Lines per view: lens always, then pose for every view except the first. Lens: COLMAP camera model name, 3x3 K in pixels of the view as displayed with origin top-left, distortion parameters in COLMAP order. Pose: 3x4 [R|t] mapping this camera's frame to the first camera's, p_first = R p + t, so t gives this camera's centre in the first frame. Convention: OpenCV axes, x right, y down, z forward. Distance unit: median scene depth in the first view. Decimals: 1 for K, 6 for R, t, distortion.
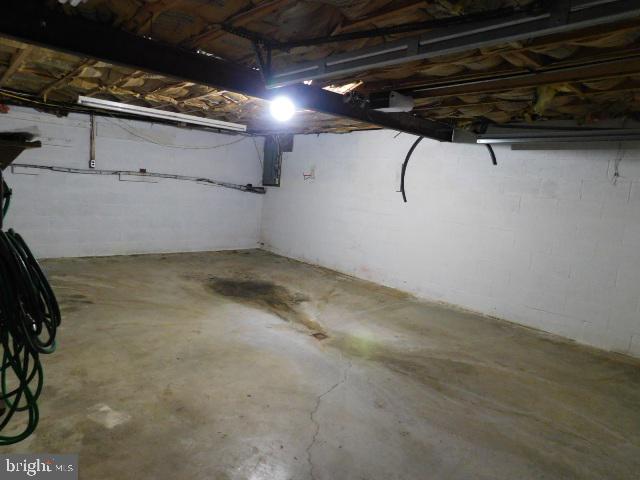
lens RADIAL K [[419.1, 0, 320.0], [0, 419.1, 240.0], [0, 0, 1]] dist [-0.076544, 0.055708]
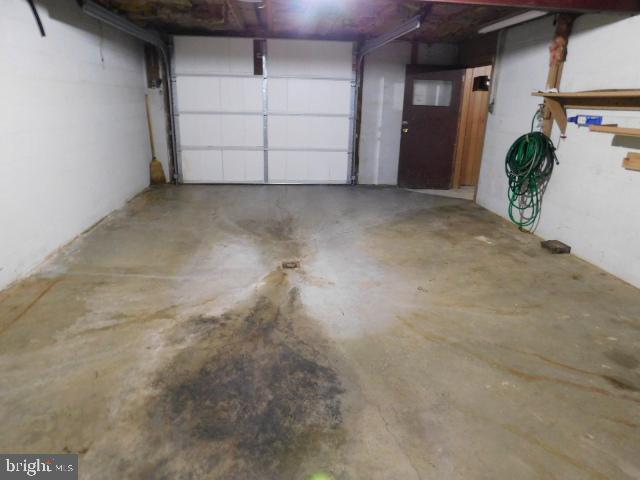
lens RADIAL K [[419.1, 0, 320.0], [0, 419.1, 240.0], [0, 0, 1]] dist [-0.076544, 0.055708]
pose [[-0.803151, -0.282604, 0.524485, -0.500927], [-0.017071, 0.890894, 0.453891, -0.228355], [-0.595532, 0.355589, -0.720346, 1.558036]]
